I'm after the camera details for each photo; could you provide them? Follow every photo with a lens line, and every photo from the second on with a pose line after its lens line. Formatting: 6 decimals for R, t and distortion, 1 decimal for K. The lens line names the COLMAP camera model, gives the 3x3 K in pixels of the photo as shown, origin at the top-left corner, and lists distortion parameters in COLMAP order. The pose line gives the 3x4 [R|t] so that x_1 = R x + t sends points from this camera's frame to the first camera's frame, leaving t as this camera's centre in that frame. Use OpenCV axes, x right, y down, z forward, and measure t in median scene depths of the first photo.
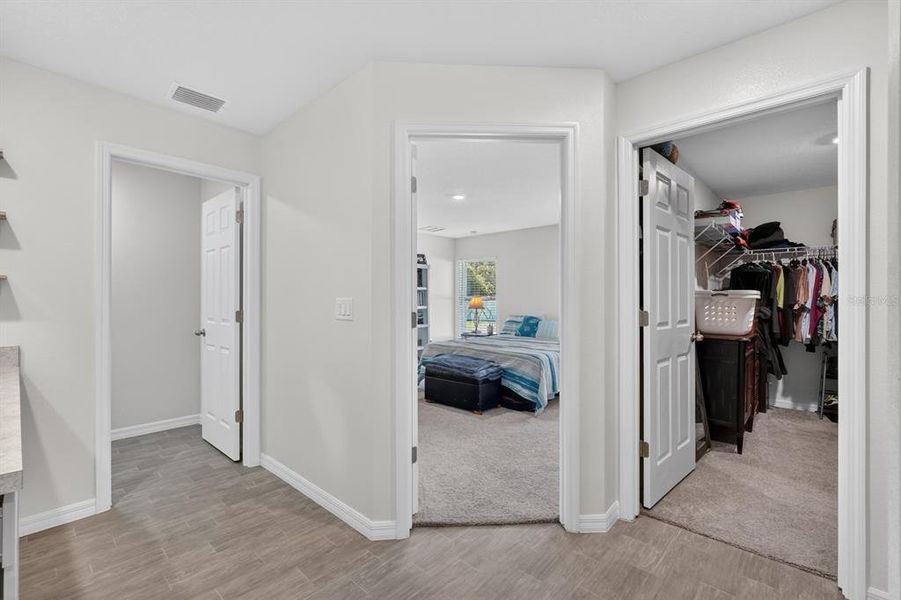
lens RADIAL K [[394.6, 0, 451.7], [0, 394.6, 298.5], [0, 0, 1]] dist [-0.011454, 0.000512]
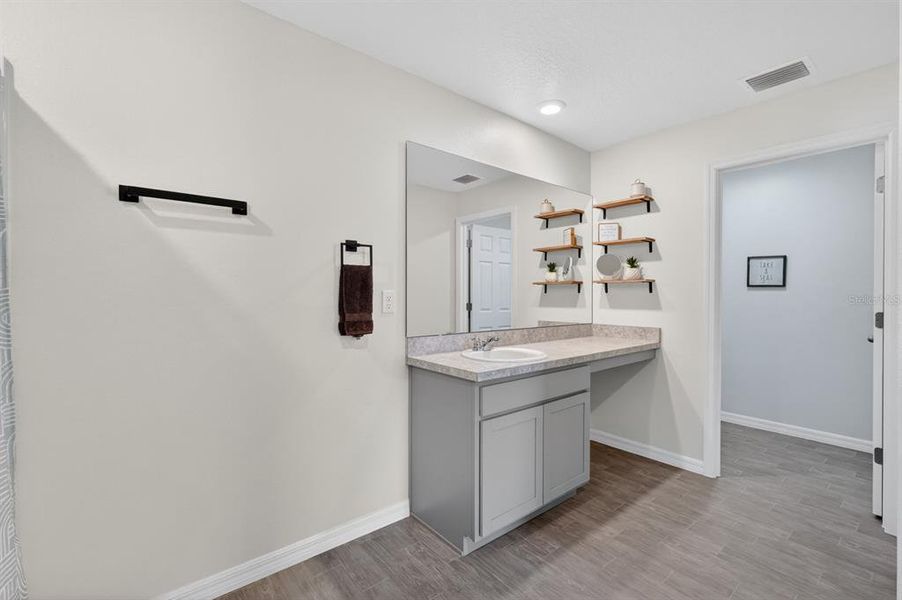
lens RADIAL K [[395.0, 0, 456.1], [0, 395.0, 300.6], [0, 0, 1]] dist [-0.011454, 0.000512]
pose [[-0.141827, 0.021809, -0.989651, 0.359580], [-0.009122, 0.999686, 0.023338, -0.004526], [0.989849, 0.012337, -0.141584, 0.392154]]
